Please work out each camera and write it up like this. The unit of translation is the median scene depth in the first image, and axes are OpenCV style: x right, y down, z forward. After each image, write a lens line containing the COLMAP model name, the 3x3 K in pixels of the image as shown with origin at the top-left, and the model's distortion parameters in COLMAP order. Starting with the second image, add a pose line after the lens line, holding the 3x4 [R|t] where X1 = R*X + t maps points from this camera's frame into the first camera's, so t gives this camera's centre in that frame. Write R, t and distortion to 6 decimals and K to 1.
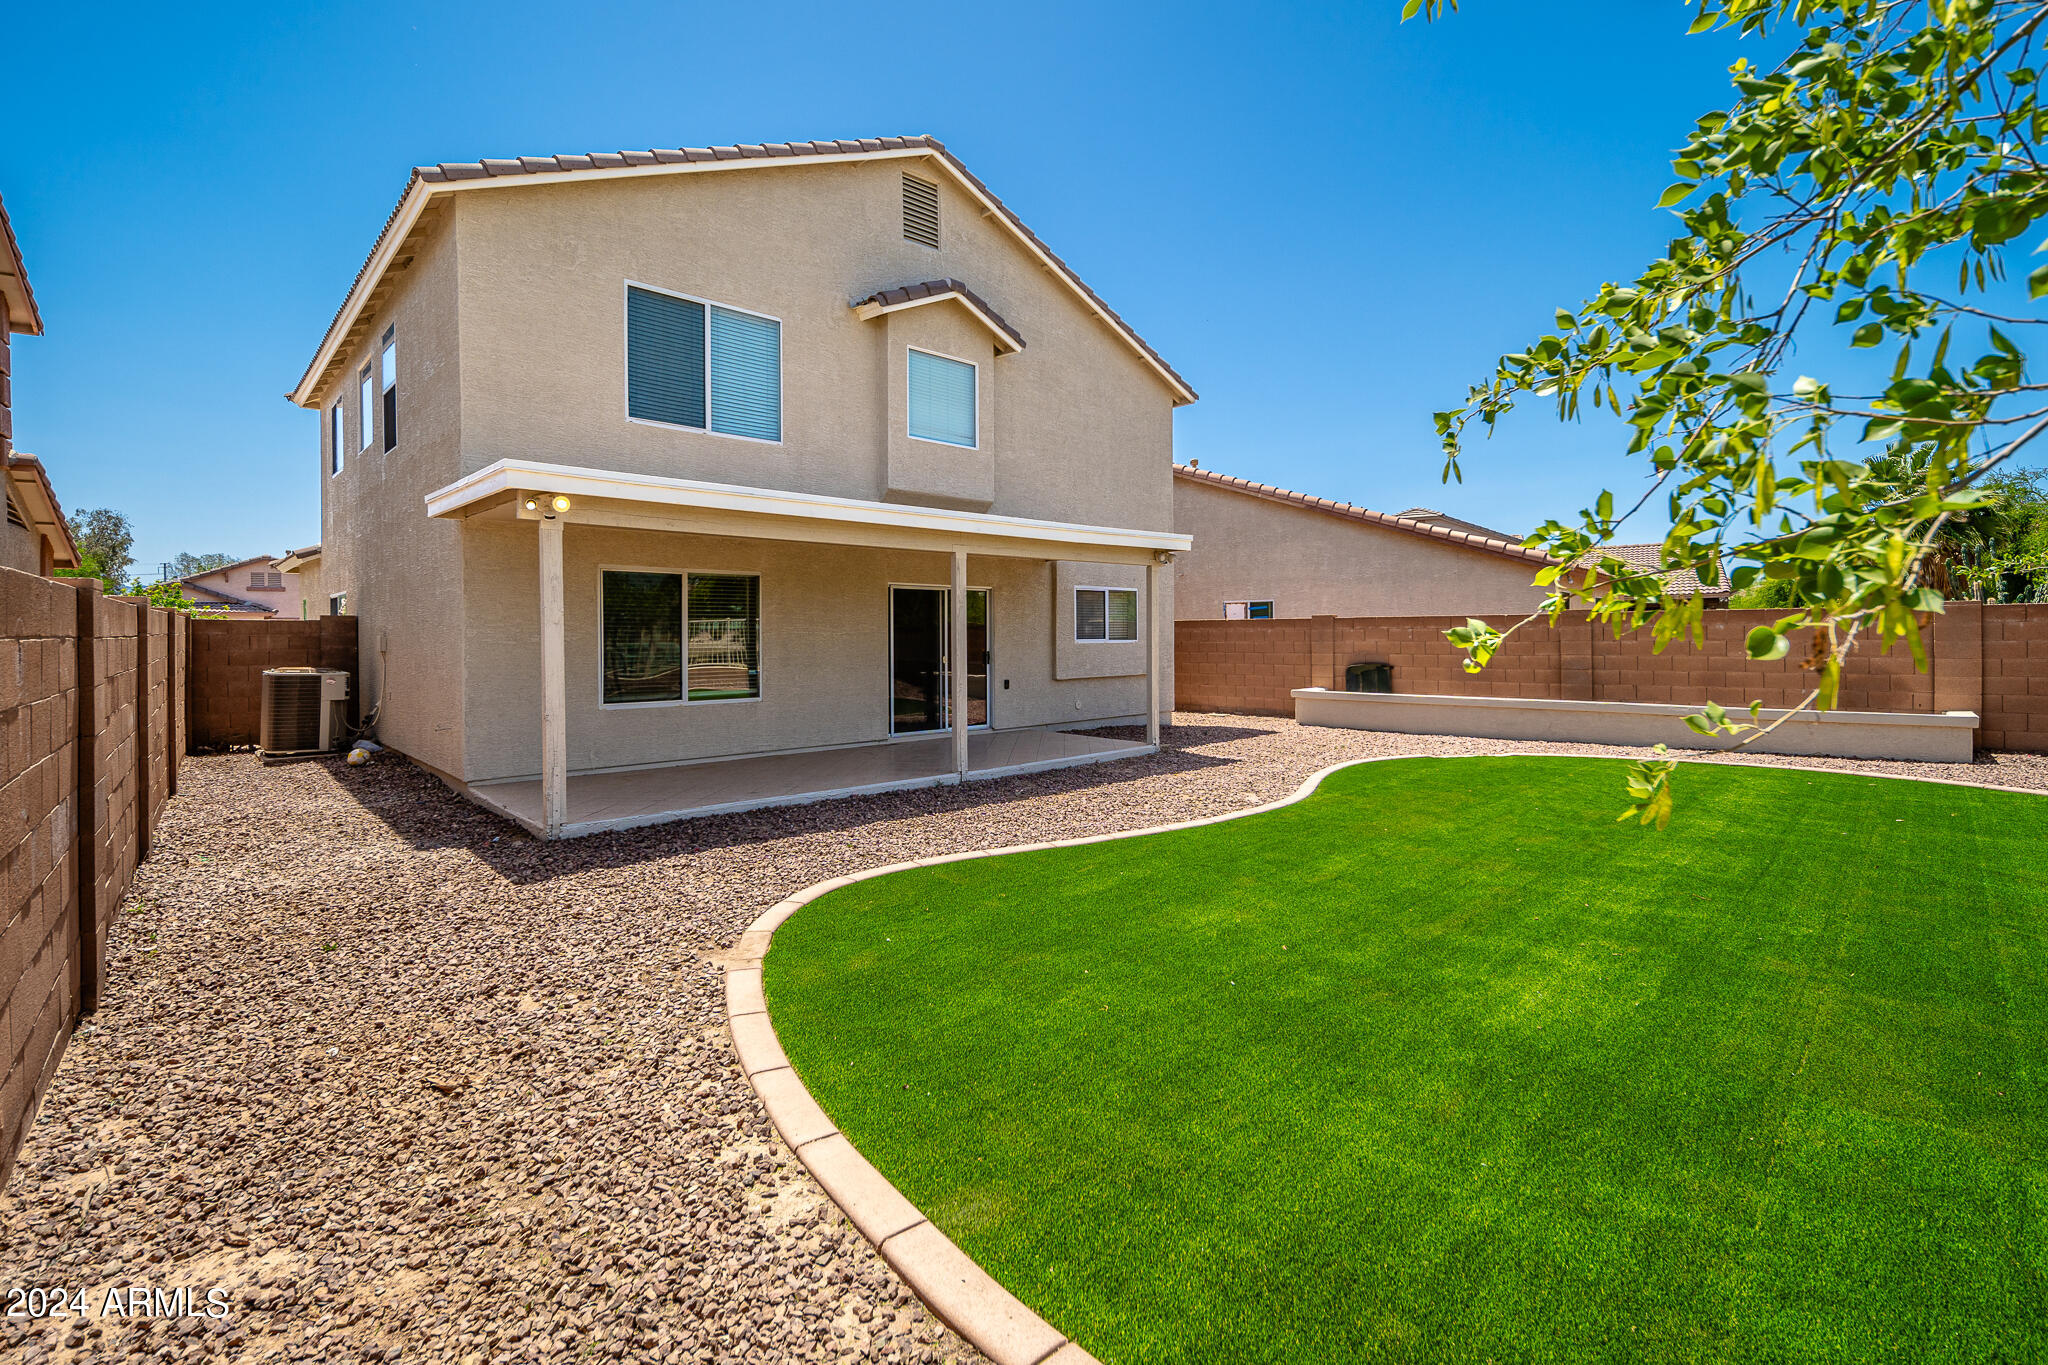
lens RADIAL K [[900.1, 0, 1016.5], [0, 900.1, 640.2], [0, 0, 1]] dist [0.000005, 0.000165]
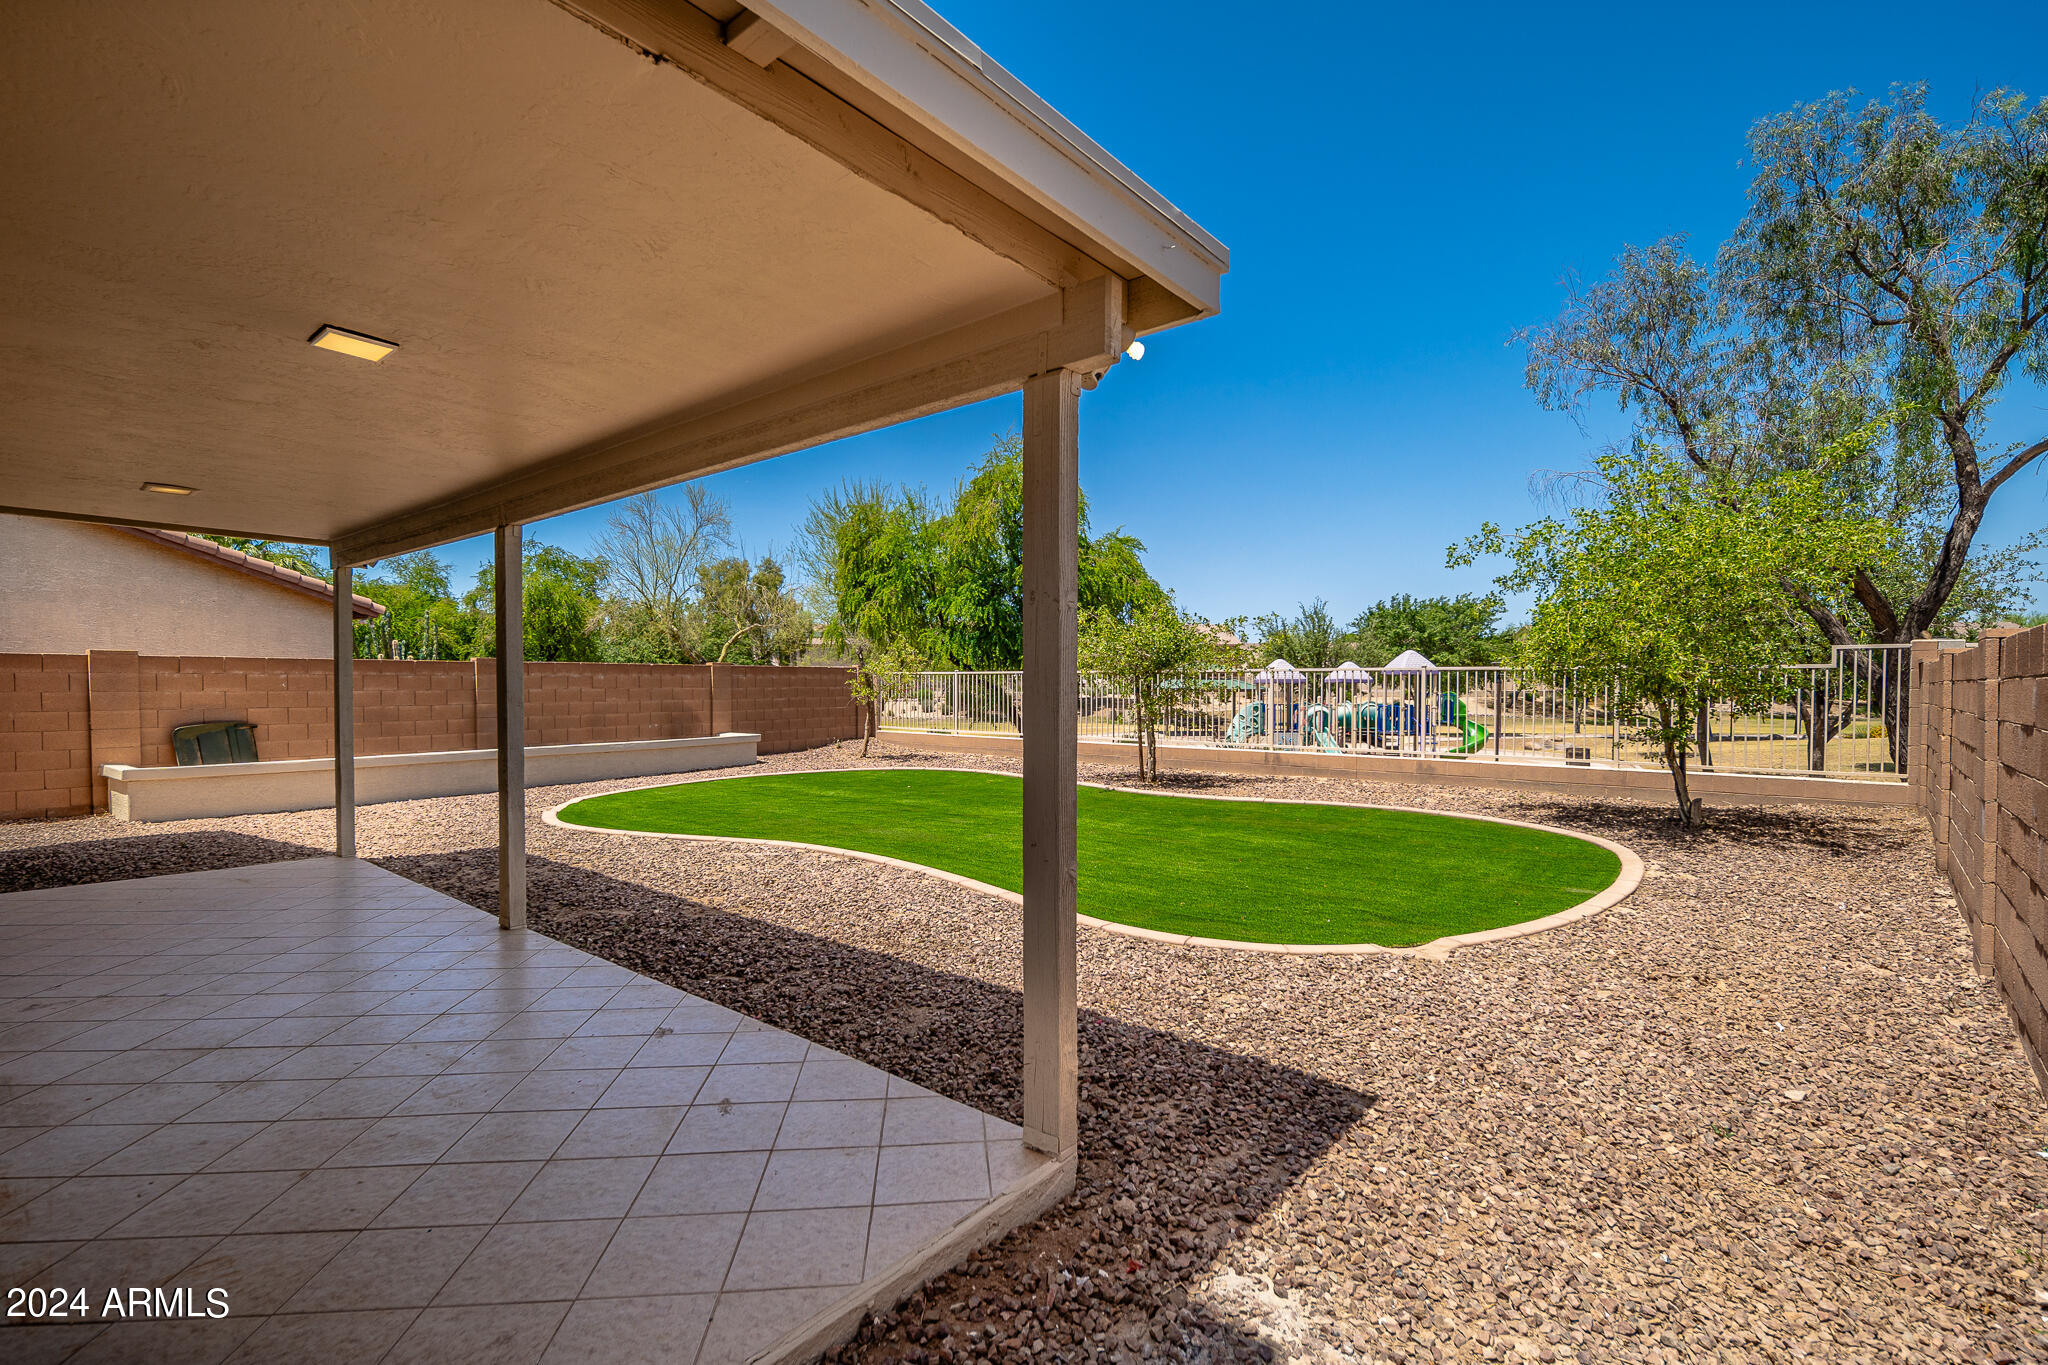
lens RADIAL K [[915.5, 0, 1024.0], [0, 915.5, 682.5], [0, 0, 1]] dist [-0.000905, -0.000170]
pose [[-0.126630, 0.007372, 0.991923, -0.445399], [0.006903, 0.999955, -0.006551, 0.004057], [-0.991926, 0.006018, -0.126675, 0.528712]]
